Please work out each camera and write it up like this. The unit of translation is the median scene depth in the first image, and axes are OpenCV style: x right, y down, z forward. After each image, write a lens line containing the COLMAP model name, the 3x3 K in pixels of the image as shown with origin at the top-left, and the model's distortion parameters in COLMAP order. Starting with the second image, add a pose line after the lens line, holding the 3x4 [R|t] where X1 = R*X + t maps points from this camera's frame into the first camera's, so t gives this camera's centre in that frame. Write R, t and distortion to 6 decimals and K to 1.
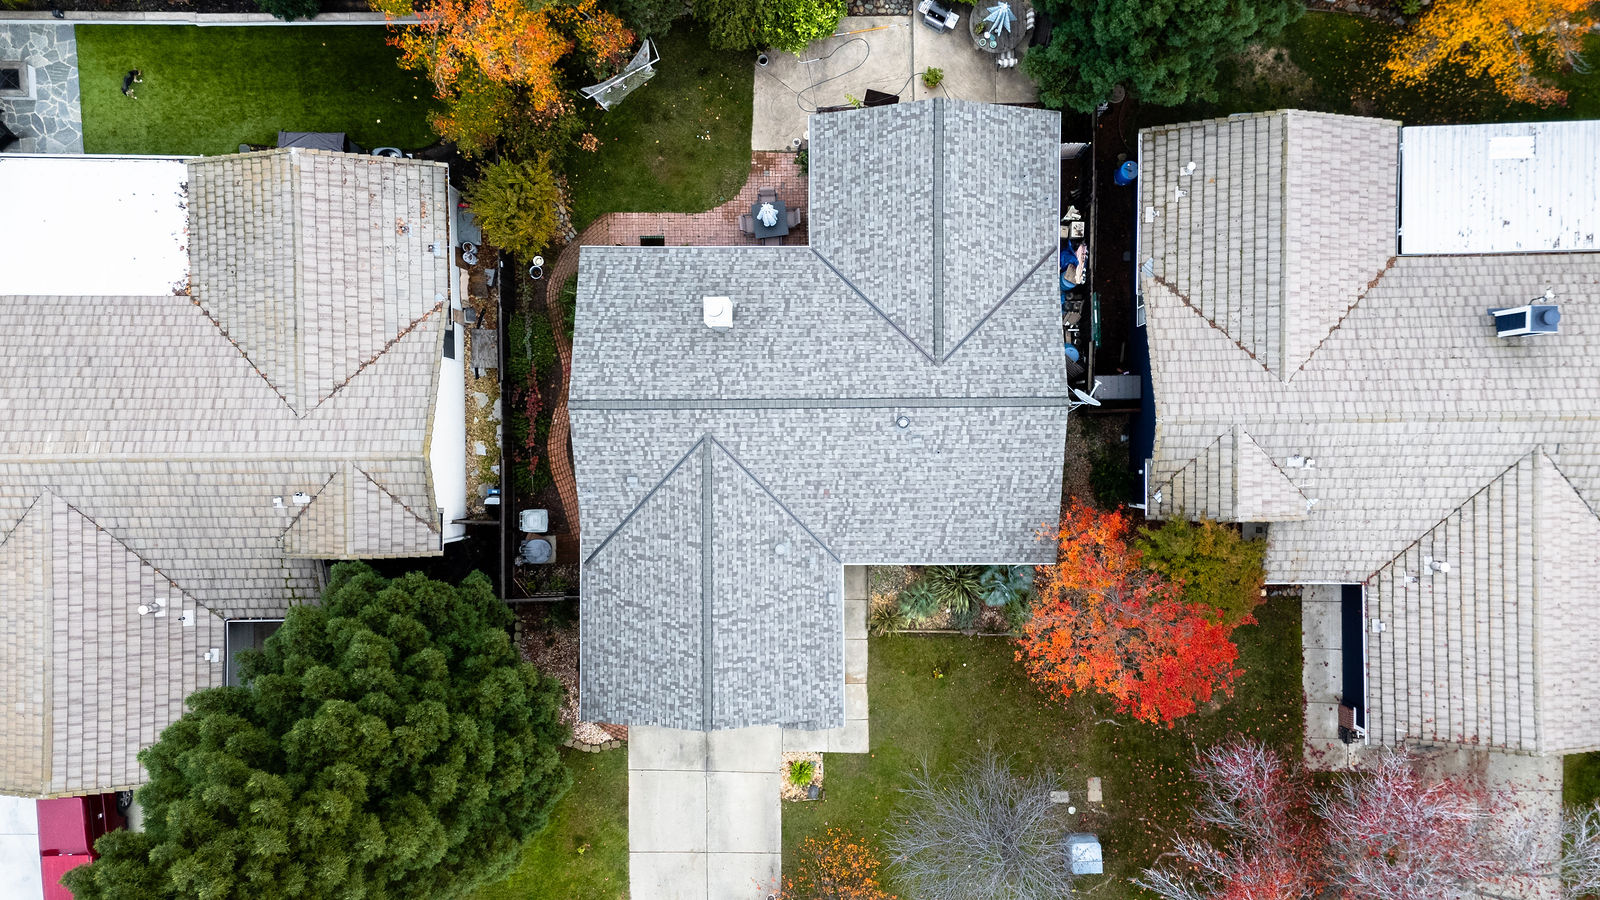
lens RADIAL K [[1151.6, 0, 774.3], [0, 1151.6, 463.9], [0, 0, 1]] dist [0.055144, -0.092860]
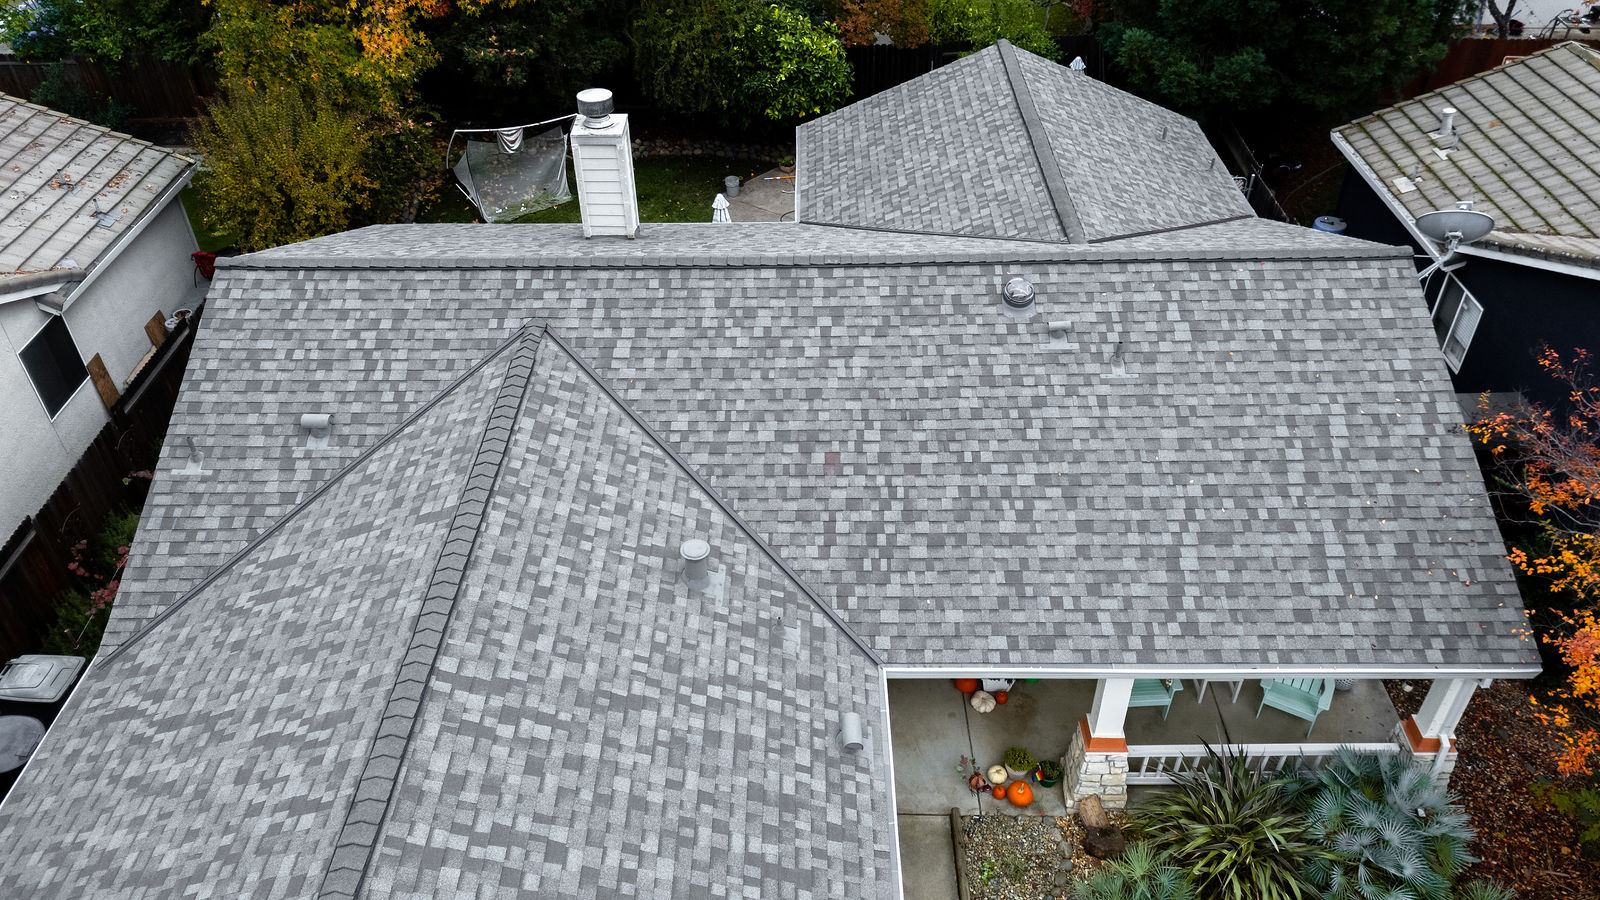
lens RADIAL K [[1151.6, 0, 774.3], [0, 1151.6, 463.9], [0, 0, 1]] dist [0.055144, -0.092860]
pose [[0.999255, 0.038551, -0.001942, 0.027458], [-0.025643, 0.625392, -0.779889, 0.313437], [-0.028851, 0.779358, 0.625915, 0.768136]]
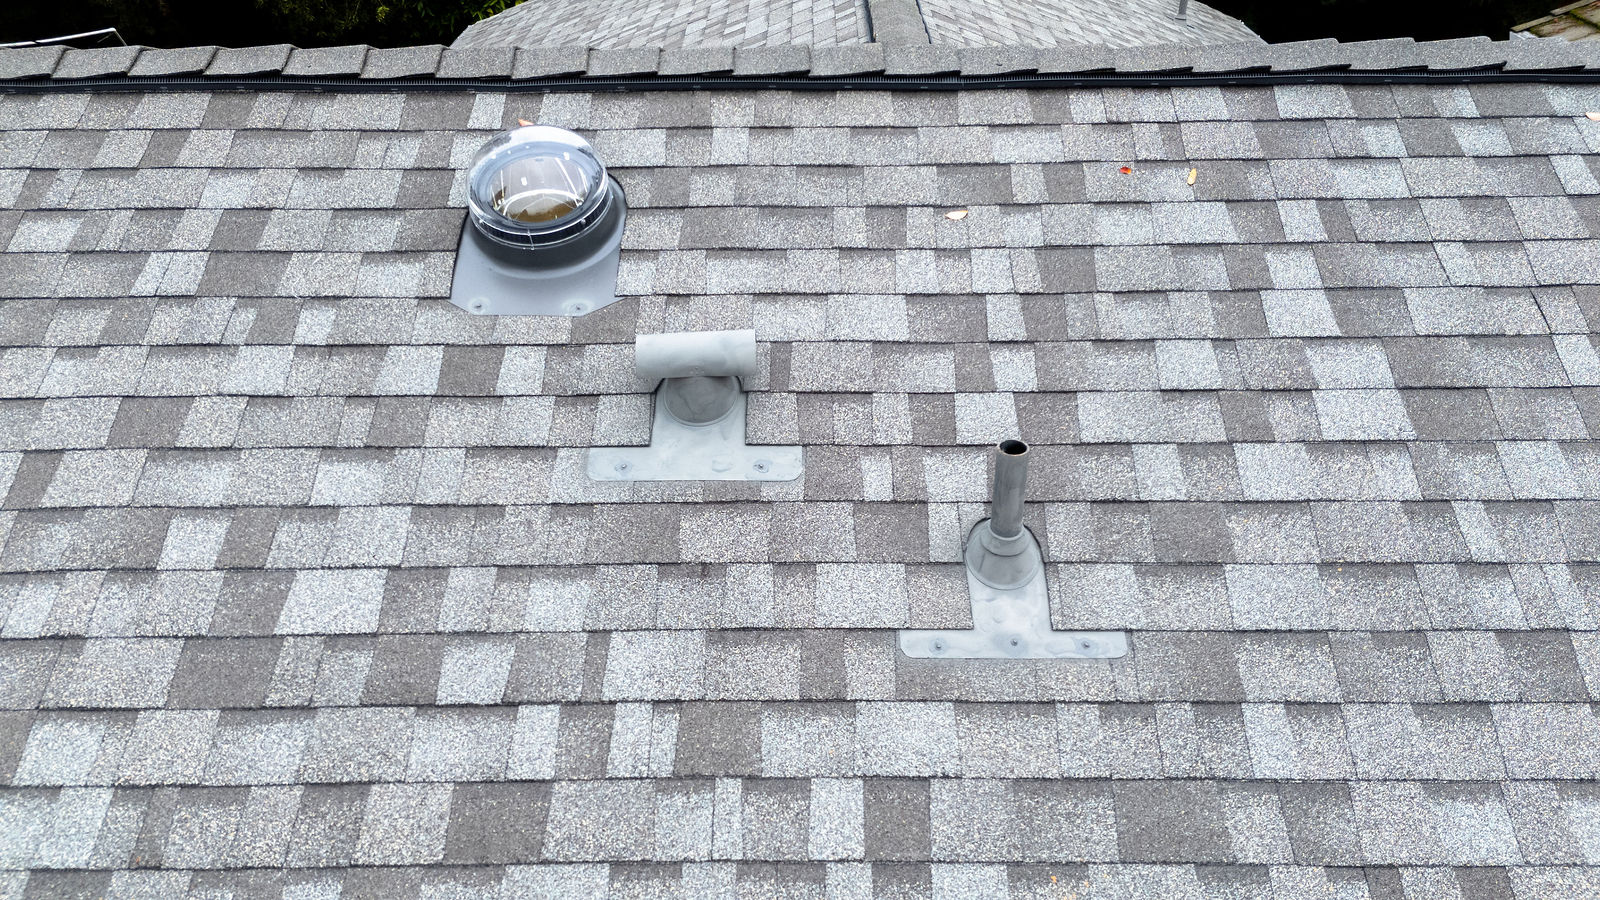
lens RADIAL K [[1172.2, 0, 800.0], [0, 1172.2, 450.0], [0, 0, 1]] dist [0.073699, -0.073807]
pose [[0.998862, 0.045280, 0.015014, 0.125926], [-0.012154, 0.545903, -0.837760, 0.044079], [-0.046130, 0.836624, 0.545832, 0.936712]]
